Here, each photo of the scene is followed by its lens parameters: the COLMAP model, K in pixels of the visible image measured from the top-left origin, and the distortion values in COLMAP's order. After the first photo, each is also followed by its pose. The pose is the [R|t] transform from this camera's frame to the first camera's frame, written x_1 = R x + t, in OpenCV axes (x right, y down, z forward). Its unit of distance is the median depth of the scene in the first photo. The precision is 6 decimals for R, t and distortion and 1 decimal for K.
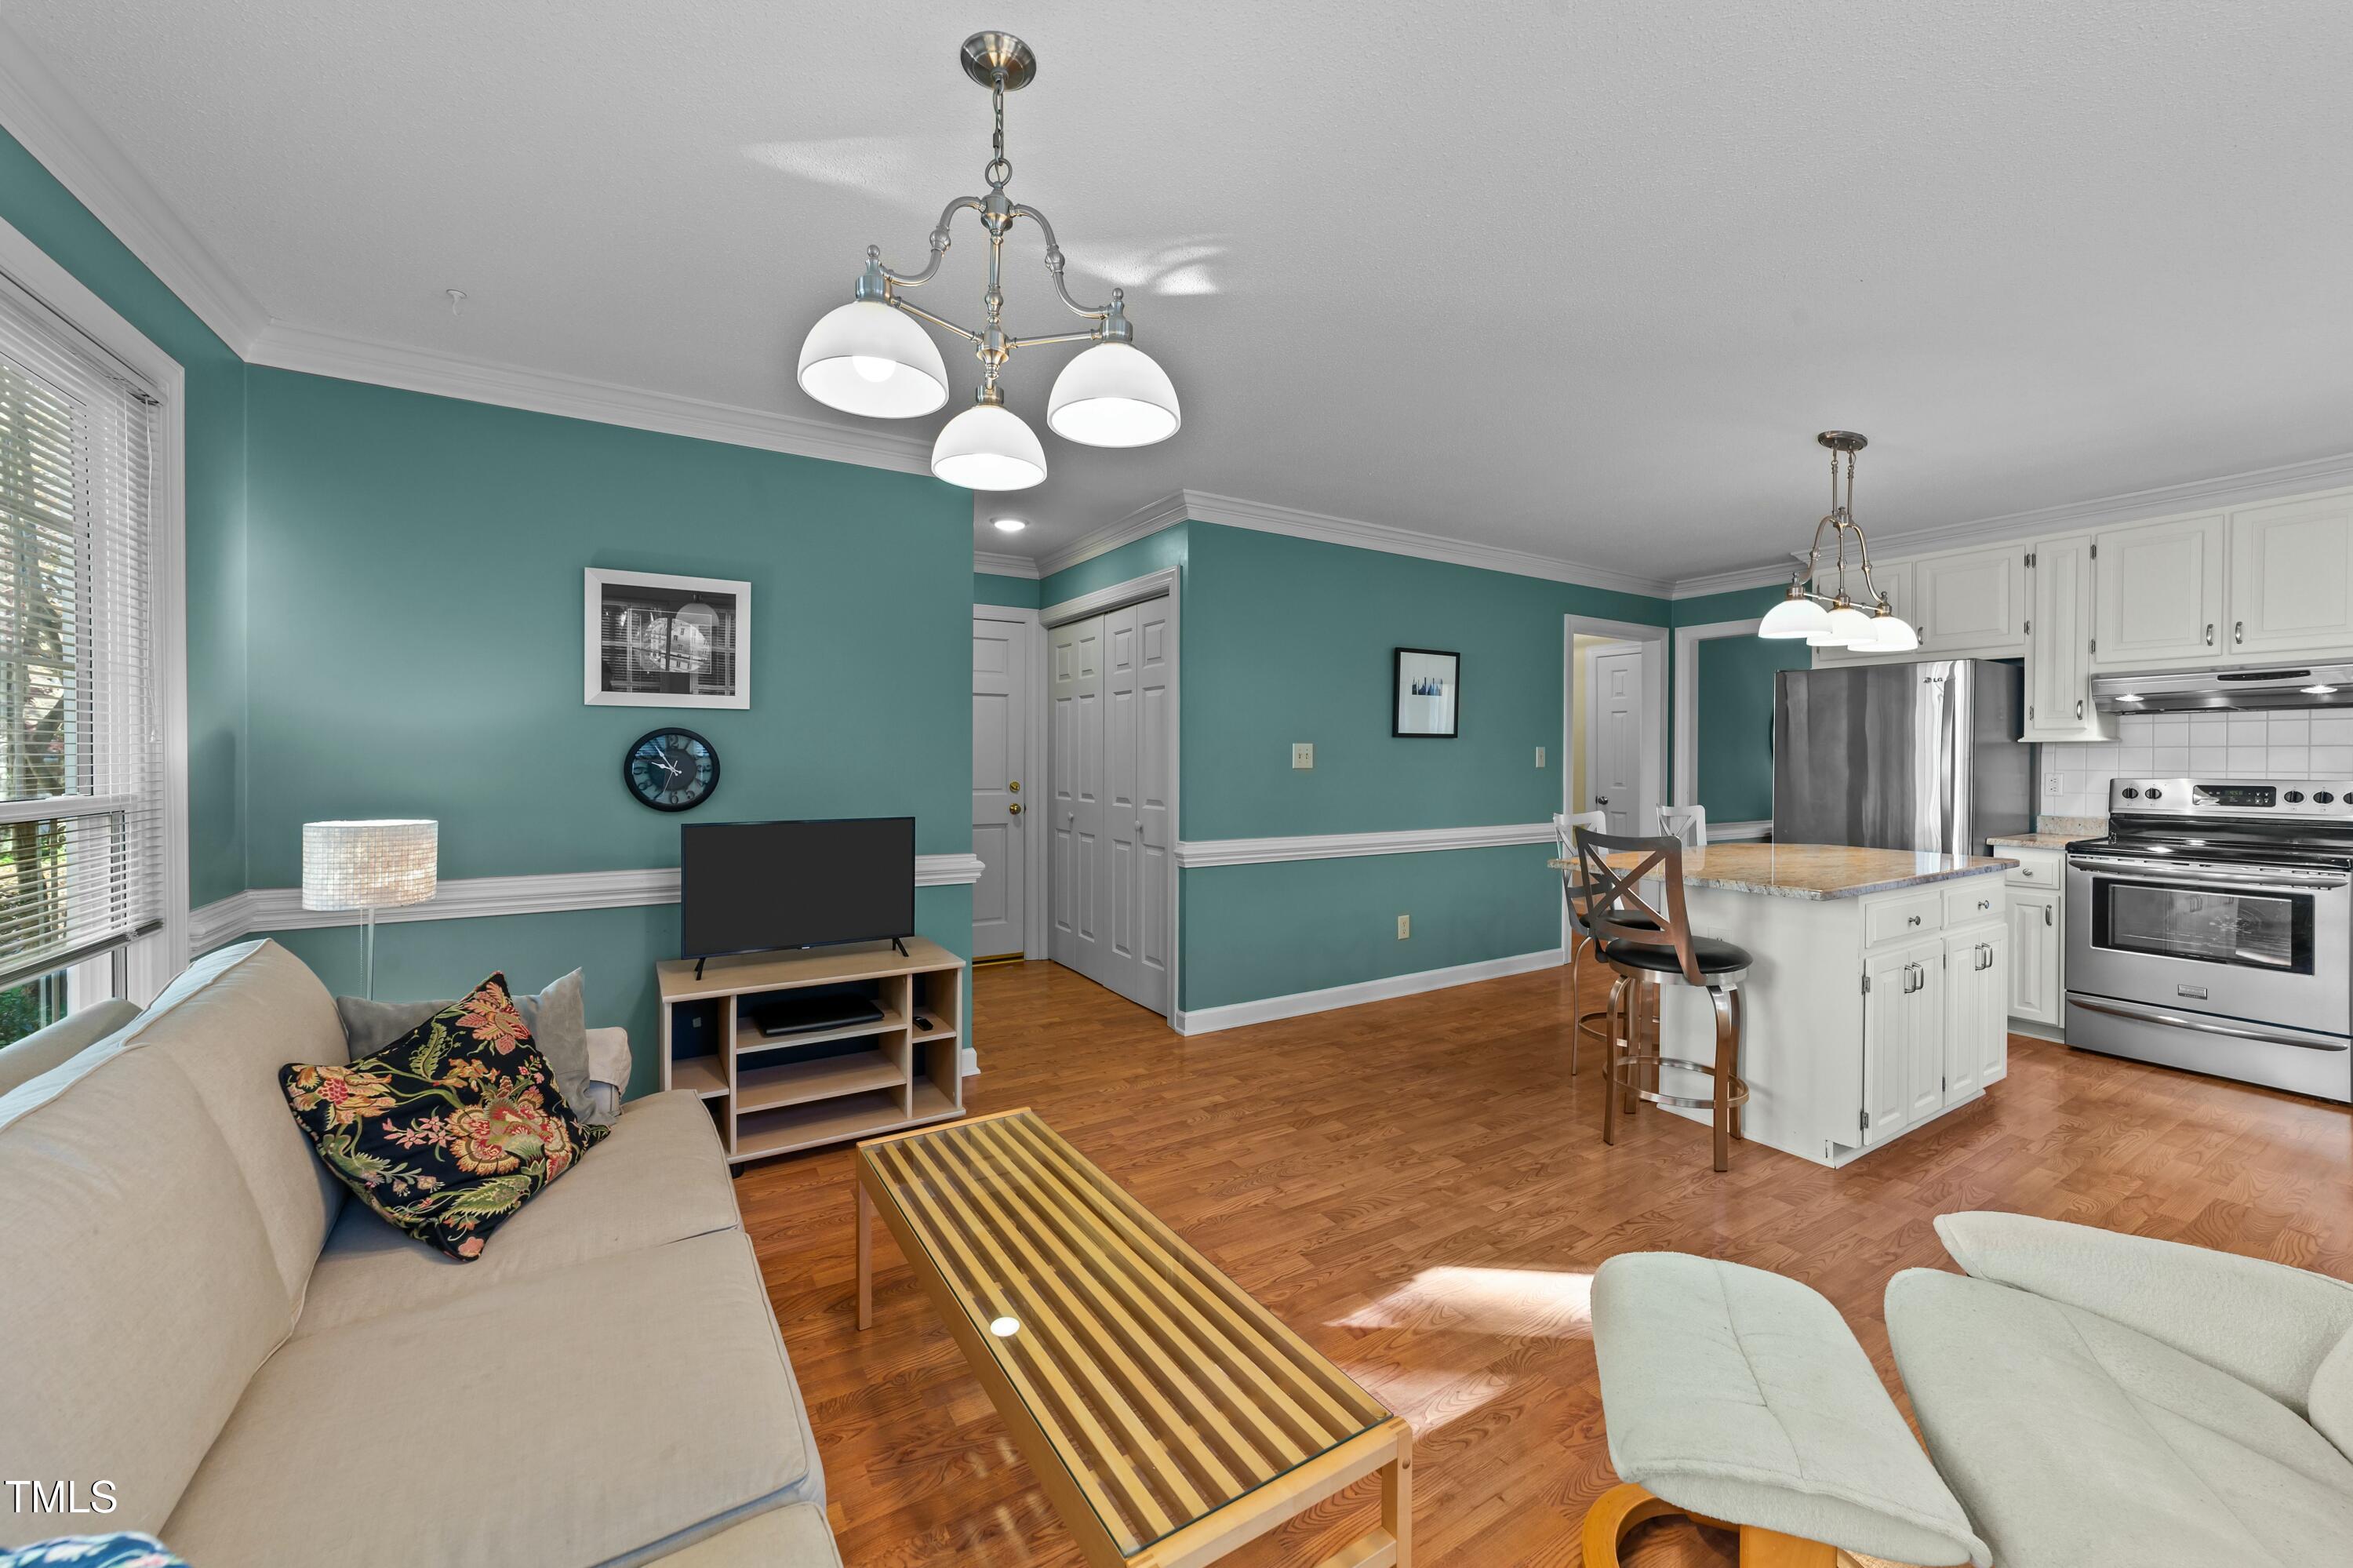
lens RADIAL K [[902.0, 0, 1174.3], [0, 902.0, 766.2], [0, 0, 1]] dist [-0.017375, 0.007631]
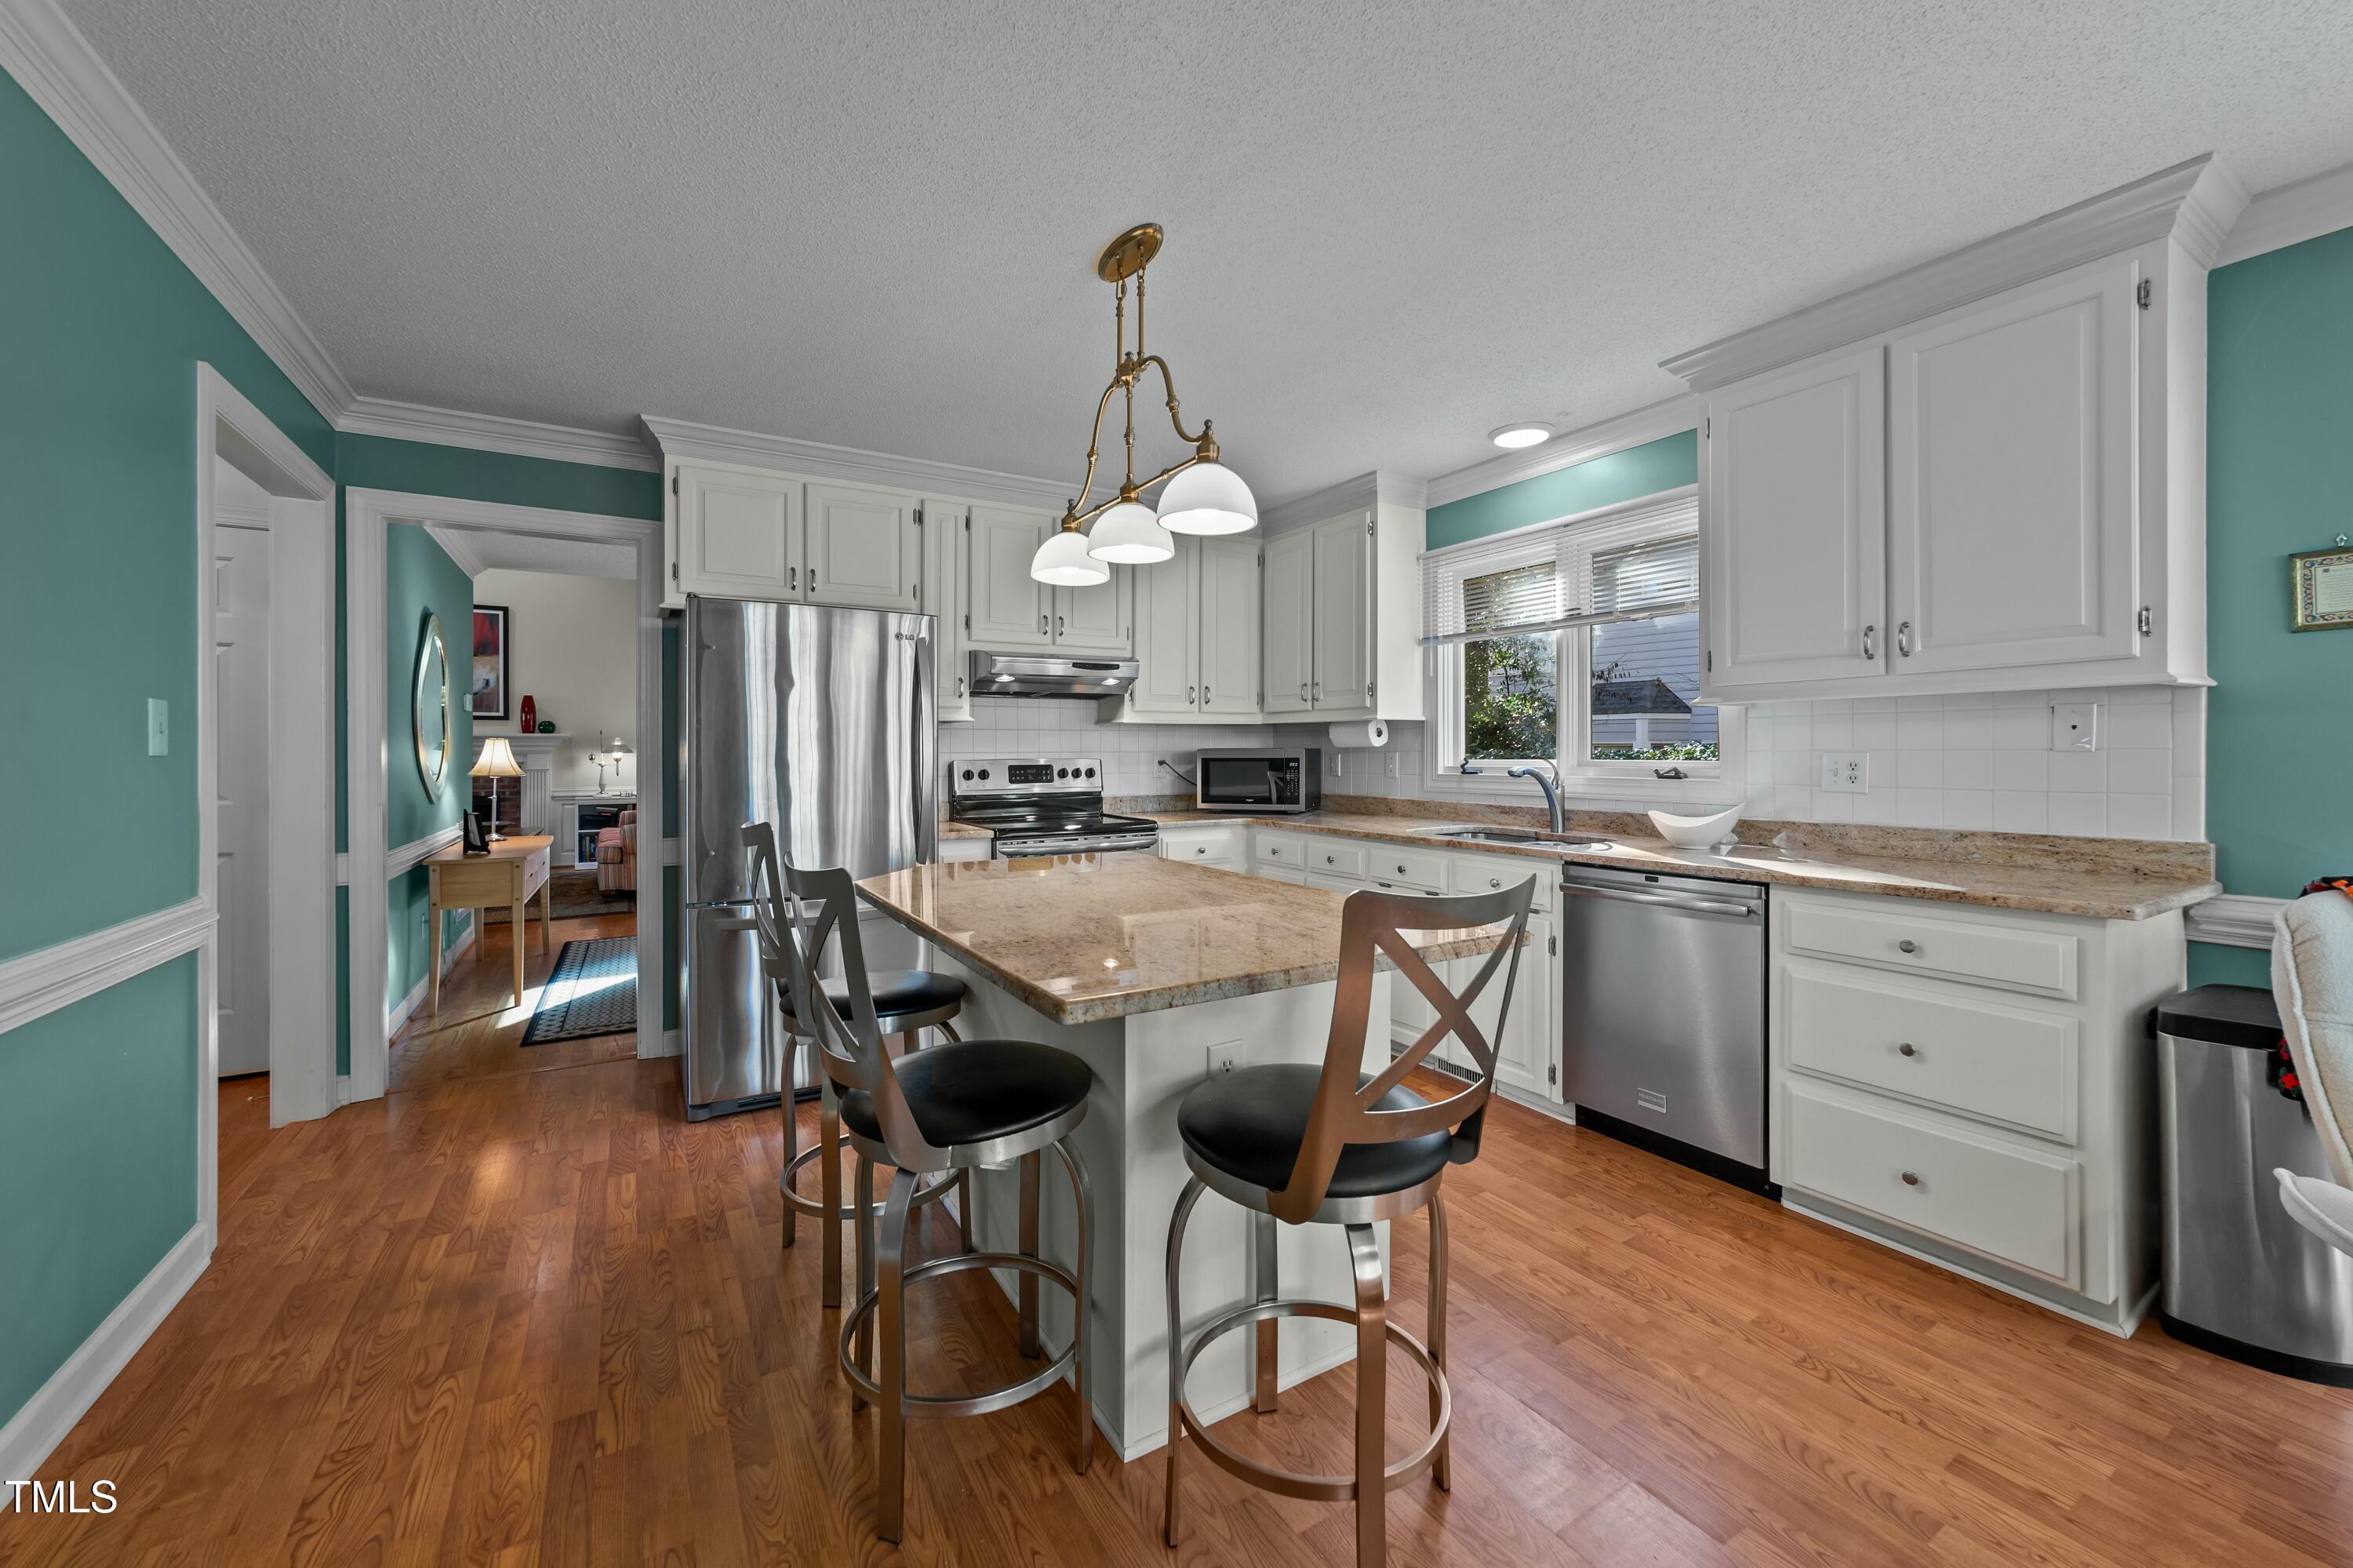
lens RADIAL K [[902.0, 0, 1172.5], [0, 902.0, 759.6], [0, 0, 1]] dist [-0.017375, 0.007631]
pose [[0.000707, -0.009772, 0.999952, 0.061593], [0.011852, 0.999882, 0.009763, 0.006253], [-0.999930, 0.011844, 0.000823, 0.789373]]
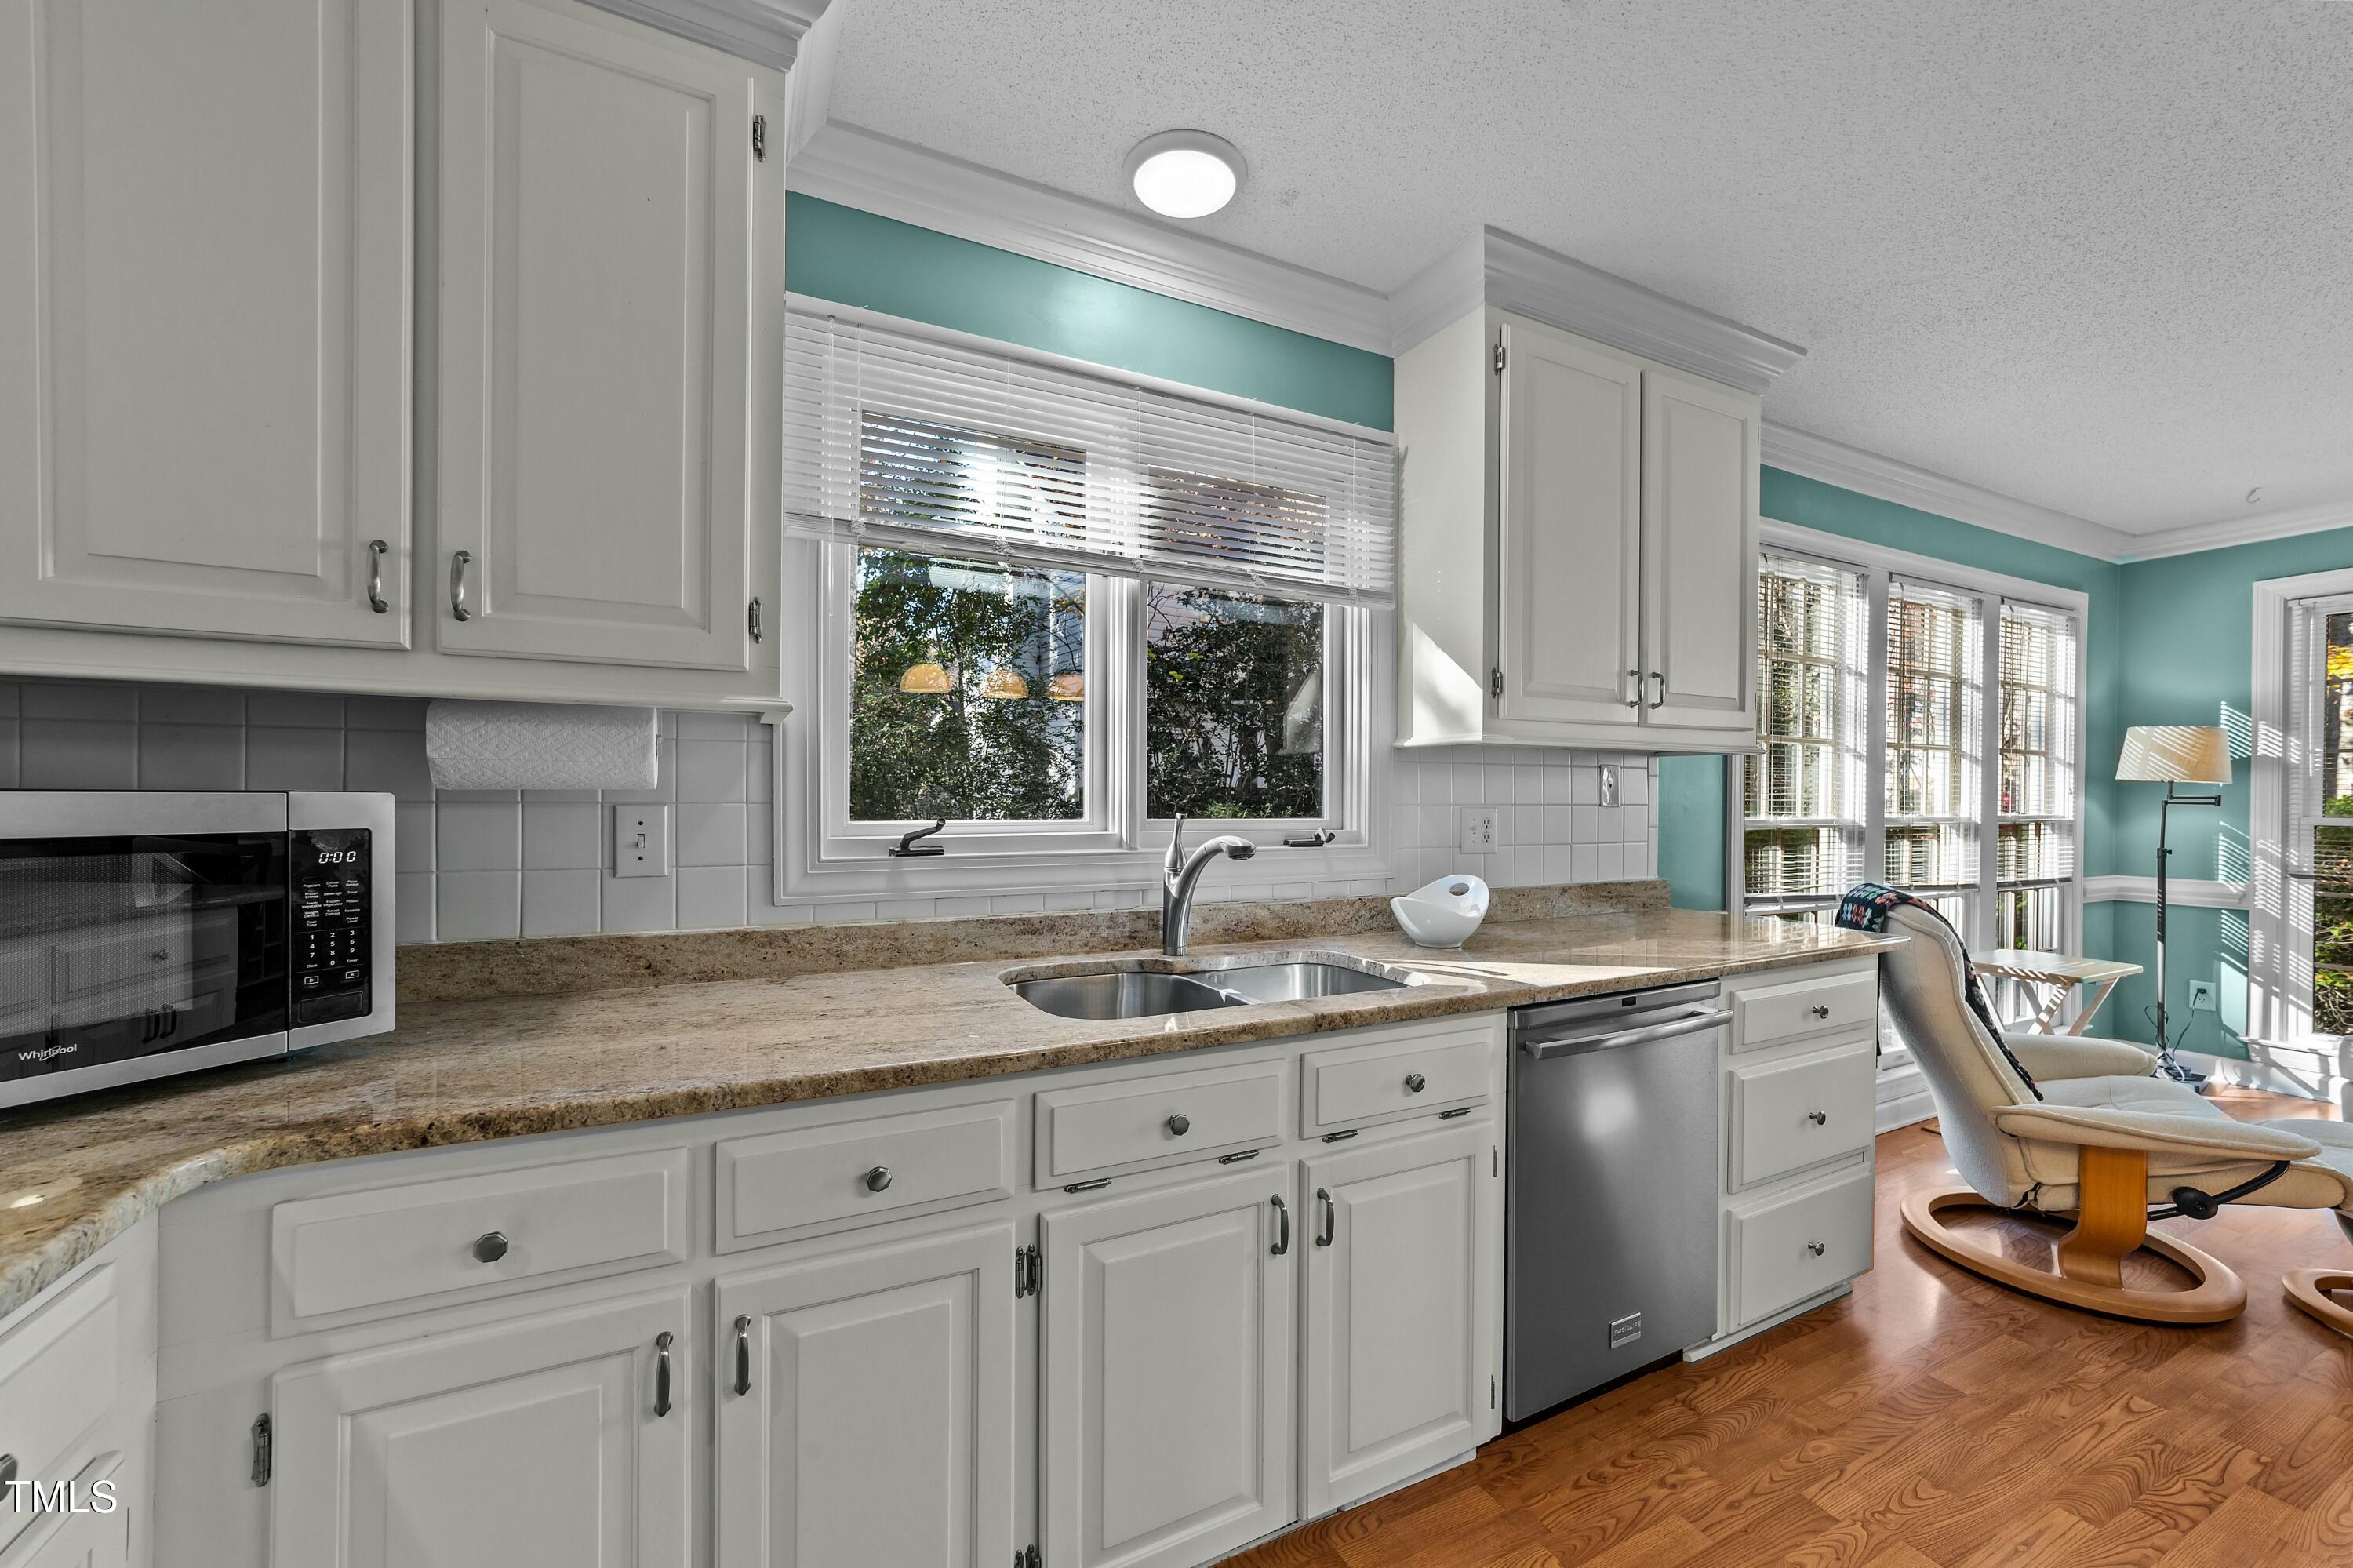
lens RADIAL K [[902.0, 0, 1178.1], [0, 902.0, 806.2], [0, 0, 1]] dist [-0.017375, 0.007631]
pose [[-0.997047, -0.009211, 0.076235, 0.885859], [-0.007726, 0.999775, 0.019749, 0.002450], [-0.076400, 0.019102, -0.996894, 0.888699]]
